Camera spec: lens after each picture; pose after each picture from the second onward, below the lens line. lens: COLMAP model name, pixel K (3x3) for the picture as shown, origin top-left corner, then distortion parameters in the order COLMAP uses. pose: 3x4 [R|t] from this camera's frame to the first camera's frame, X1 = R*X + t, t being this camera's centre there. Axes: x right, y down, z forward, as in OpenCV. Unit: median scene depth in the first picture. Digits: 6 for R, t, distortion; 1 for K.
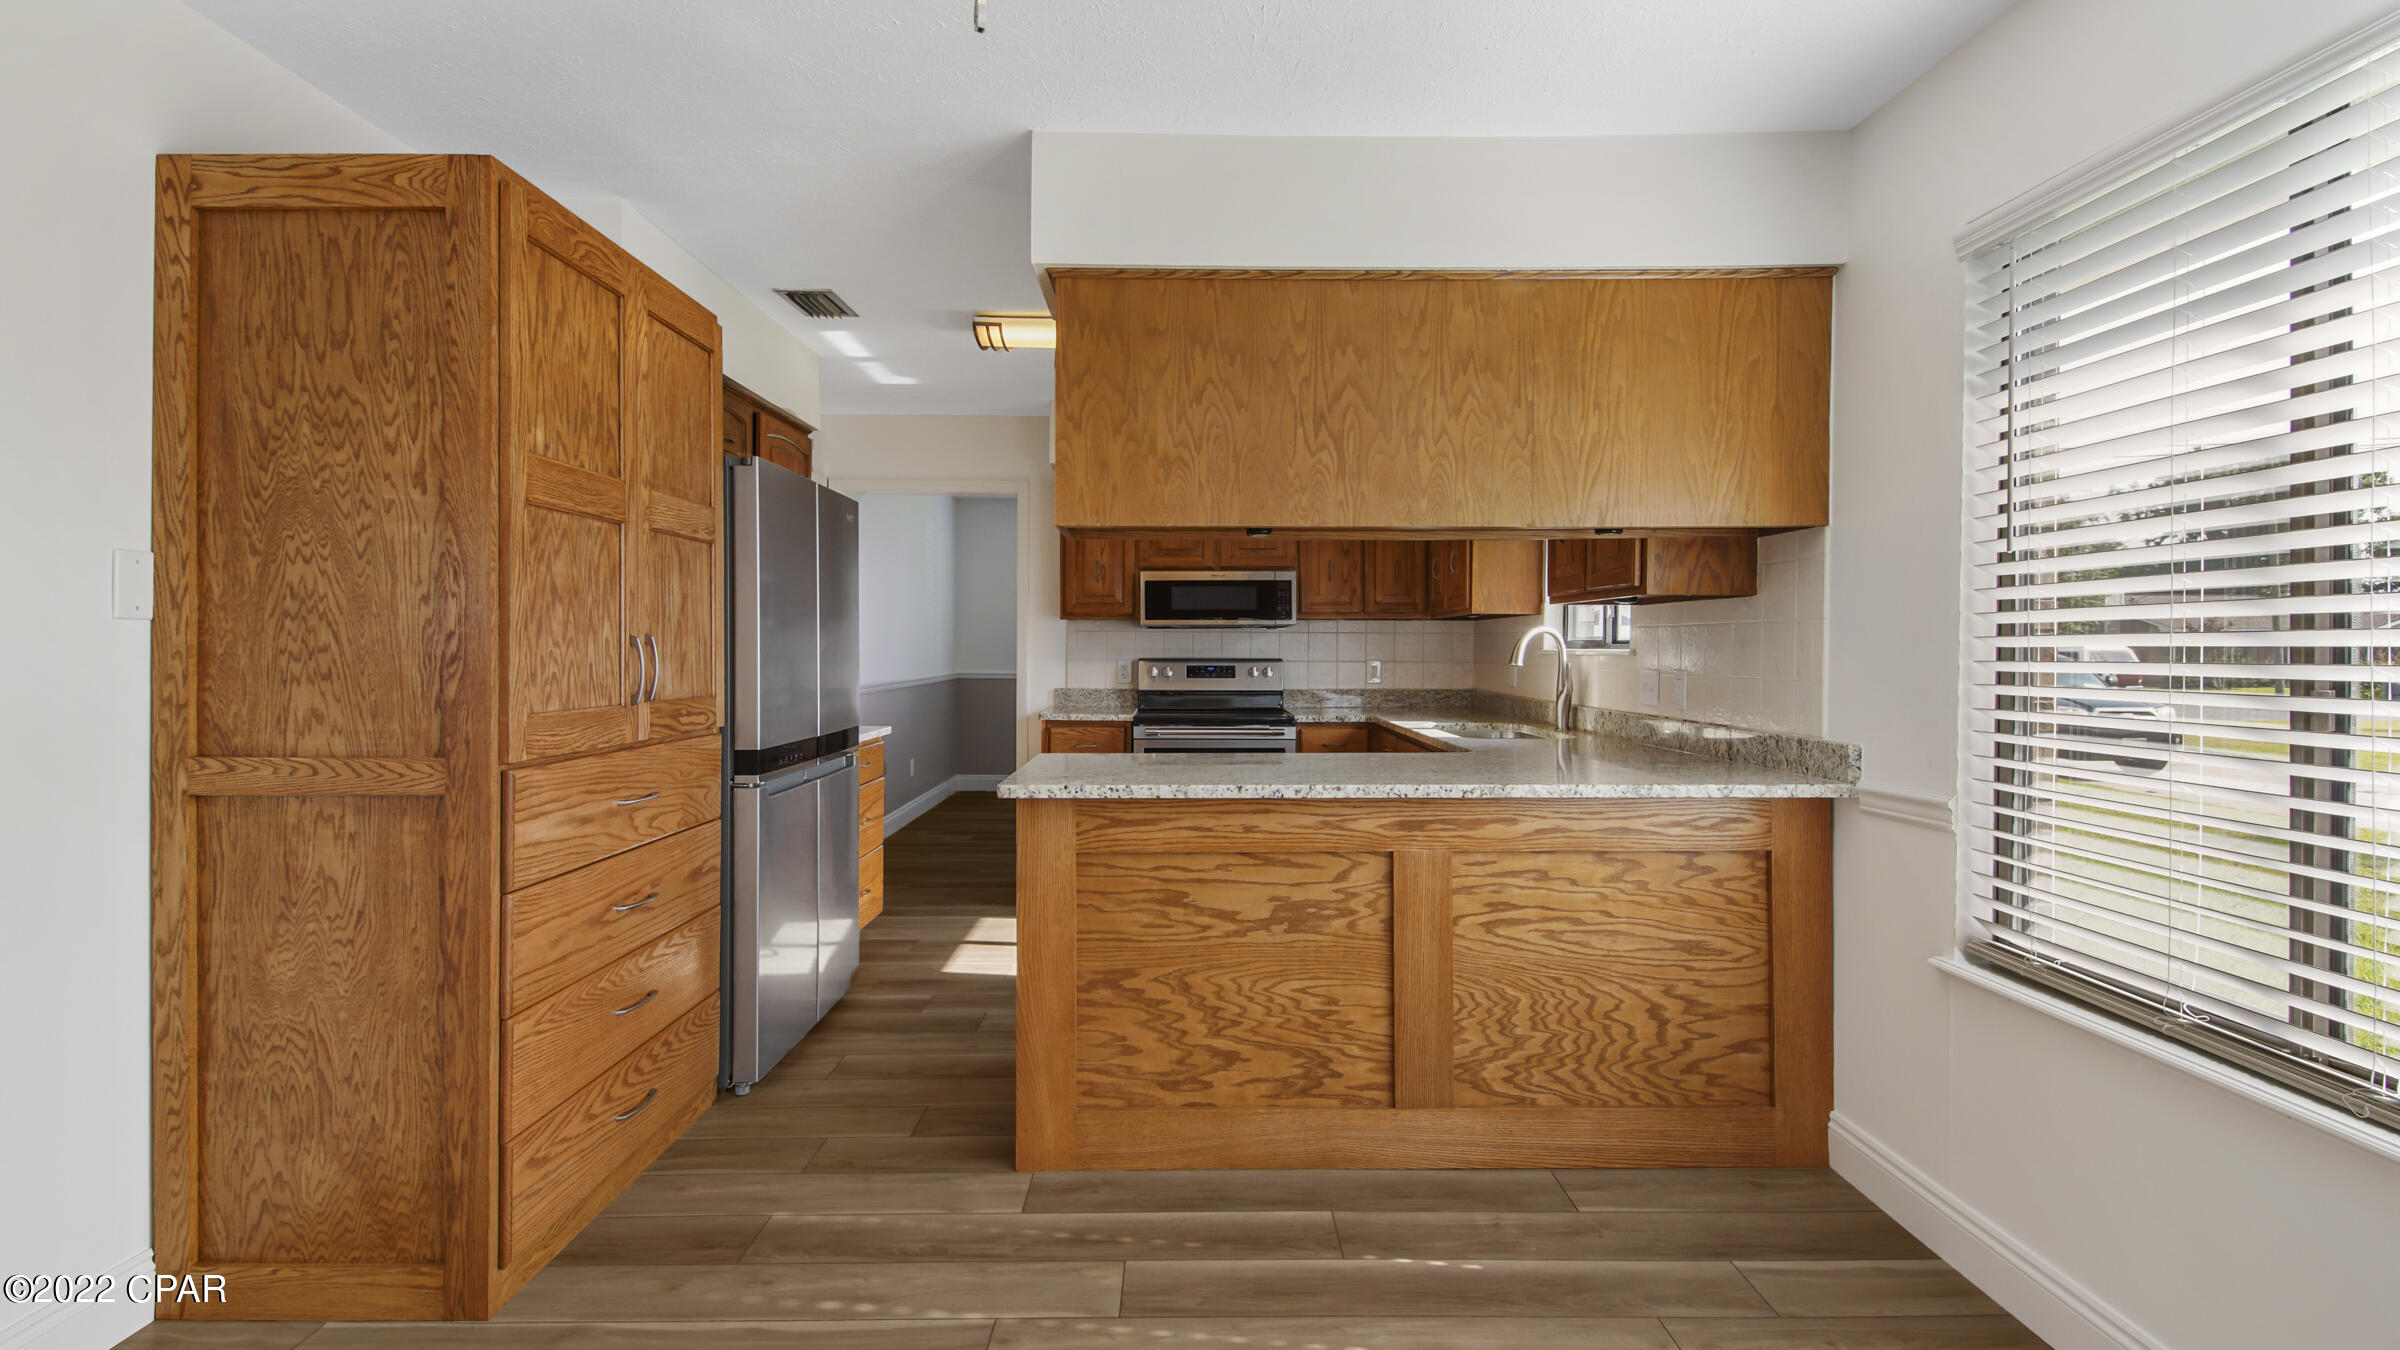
lens RADIAL K [[1055.7, 0, 1196.9], [0, 1055.7, 680.3], [0, 0, 1]] dist [0.041125, -0.019041]
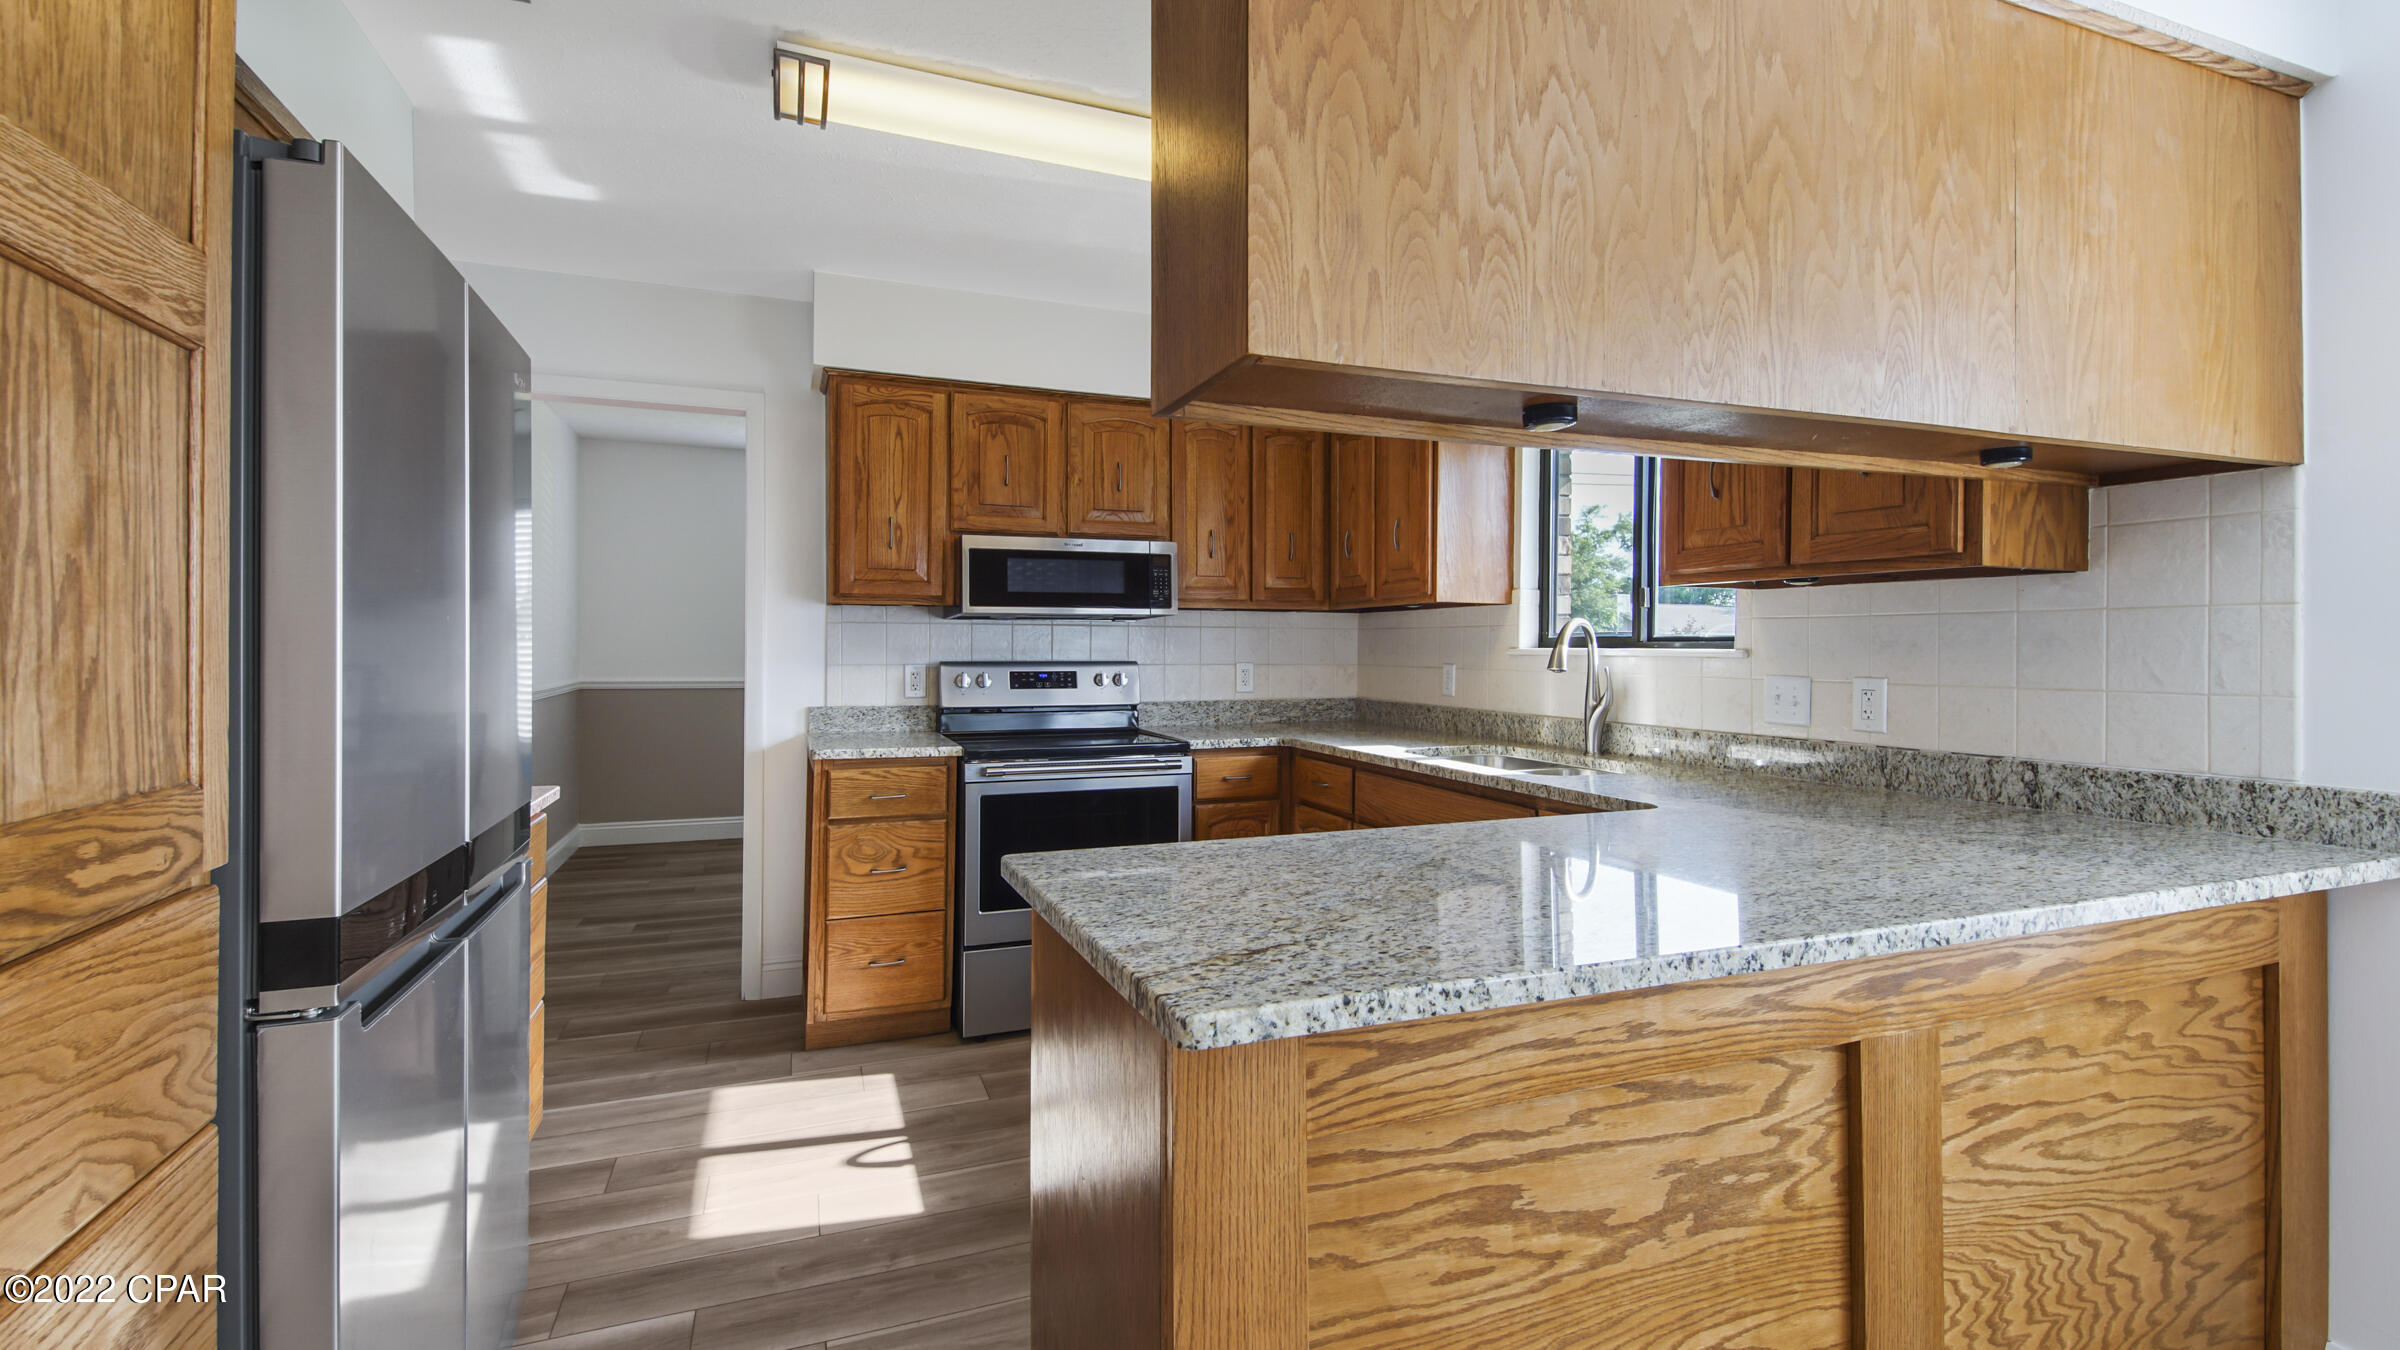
lens RADIAL K [[1065.6, 0, 1202.1], [0, 1065.6, 662.3], [0, 0, 1]] dist [0.037159, -0.022480]
pose [[0.938679, -0.004902, 0.344757, -0.293737], [0.010463, 0.999843, -0.014271, -0.018575], [-0.344633, 0.017003, 0.938583, 0.608580]]
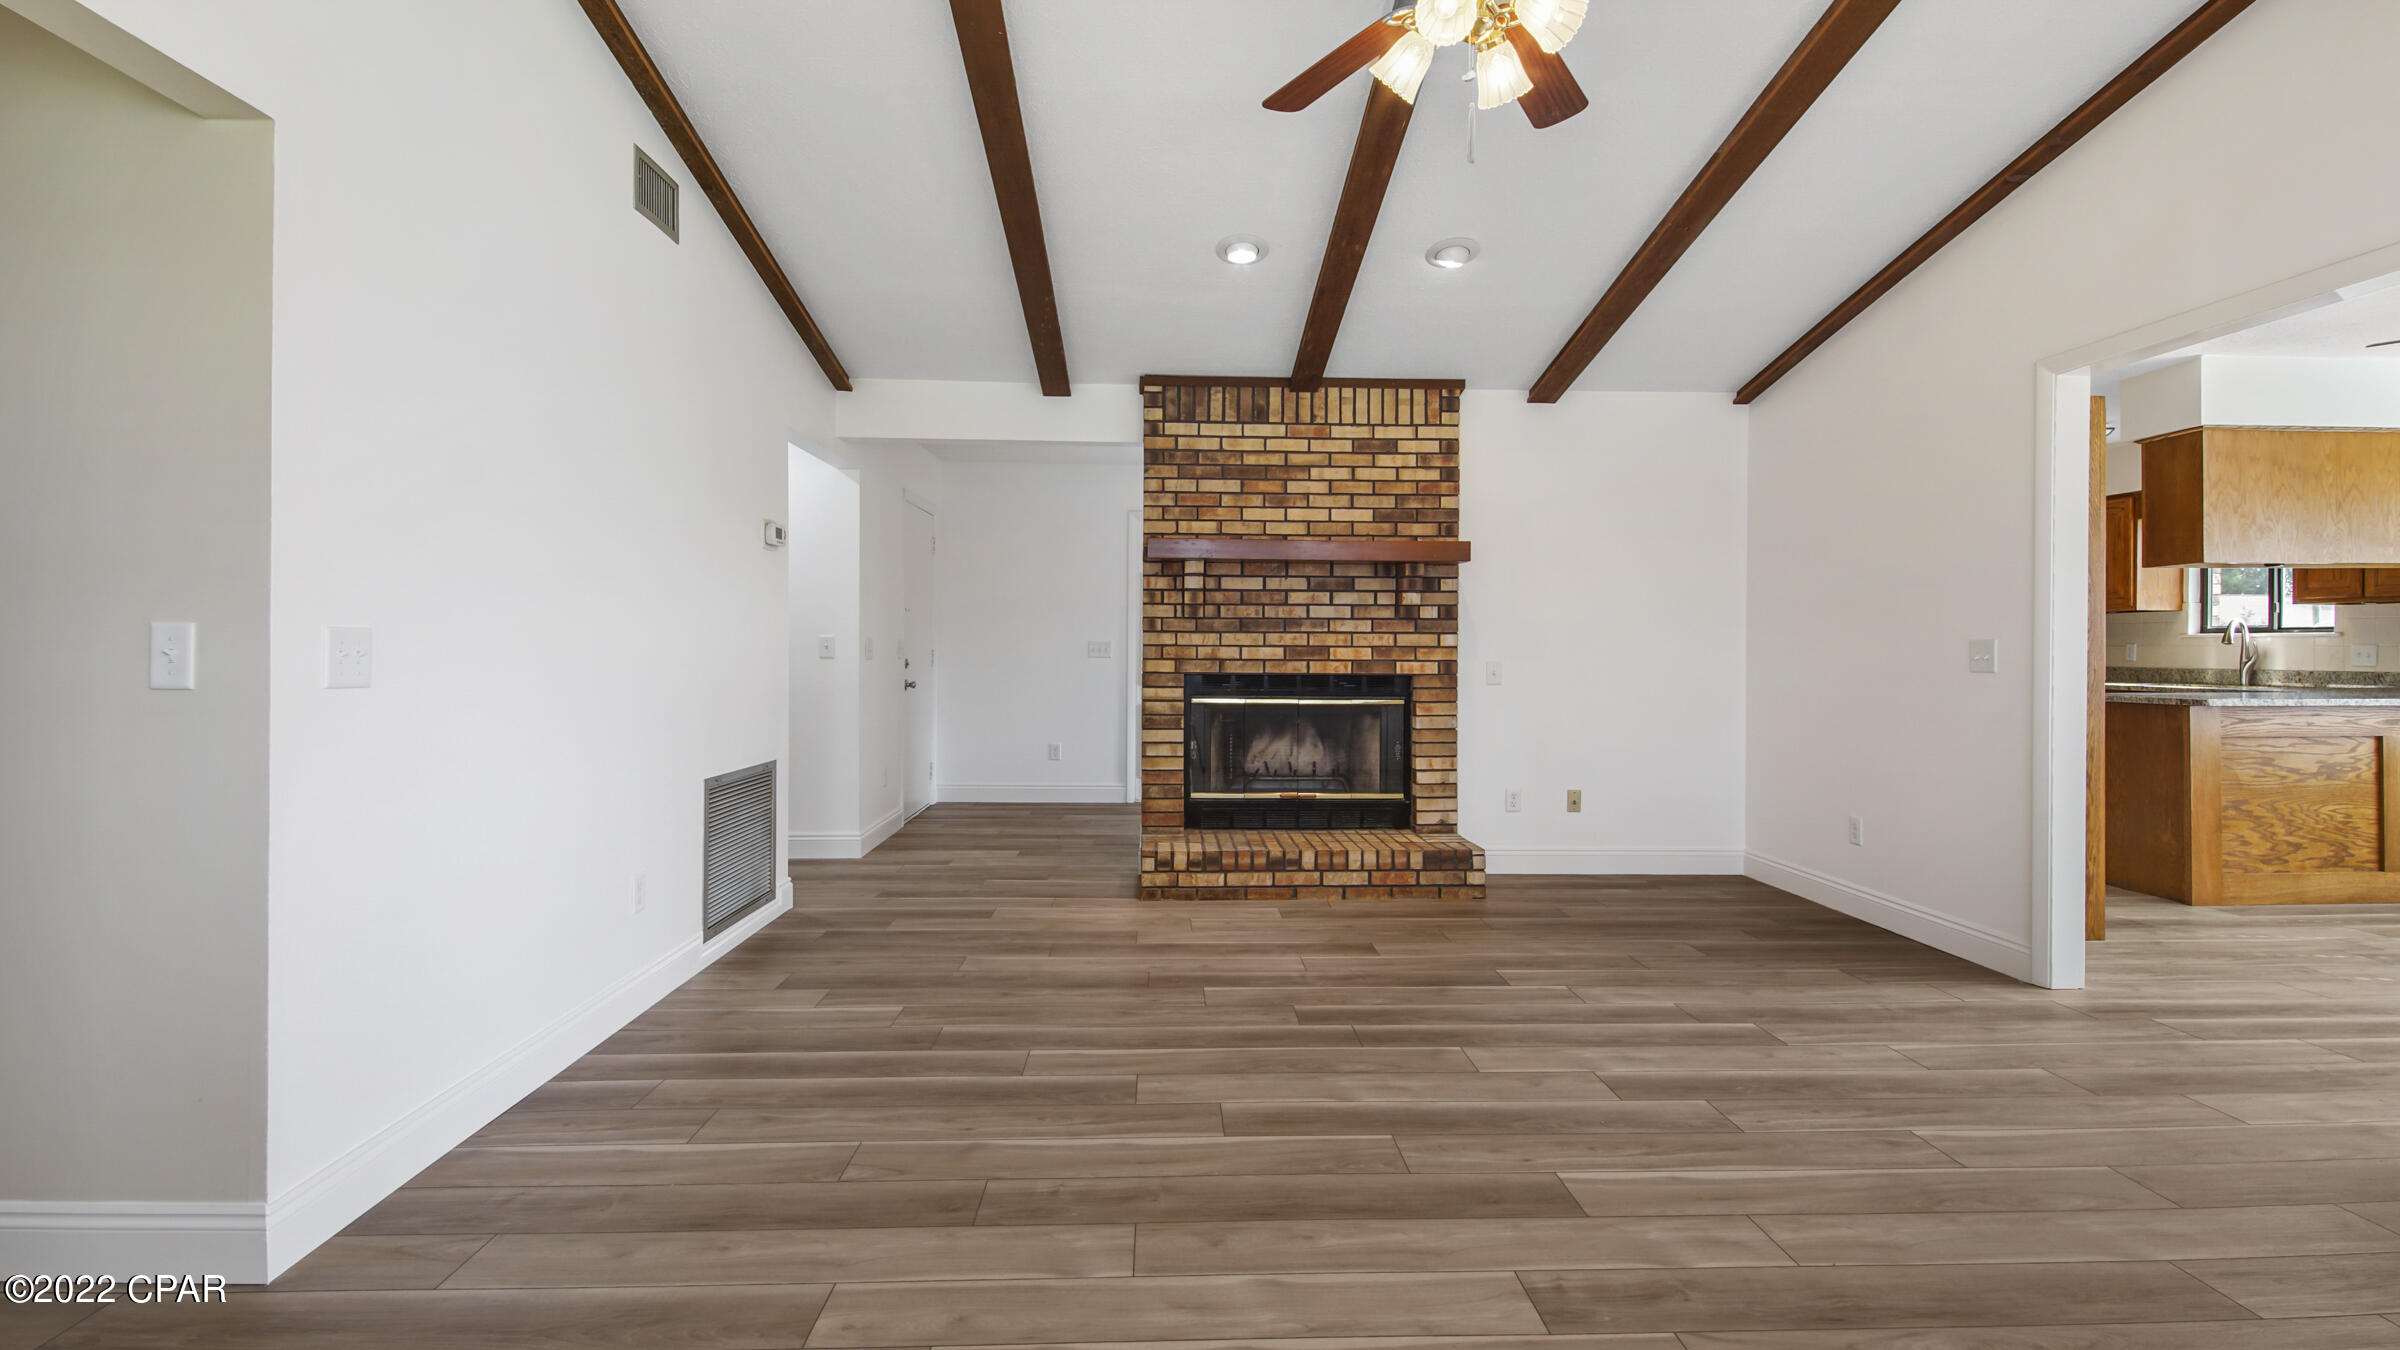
lens RADIAL K [[1065.6, 0, 1202.1], [0, 1065.6, 662.3], [0, 0, 1]] dist [0.037159, -0.022480]
pose [[0.999846, -0.002032, 0.017444, -1.929553], [0.002349, 0.999832, -0.018185, 0.061062], [-0.017405, 0.018223, 0.999682, -0.874964]]
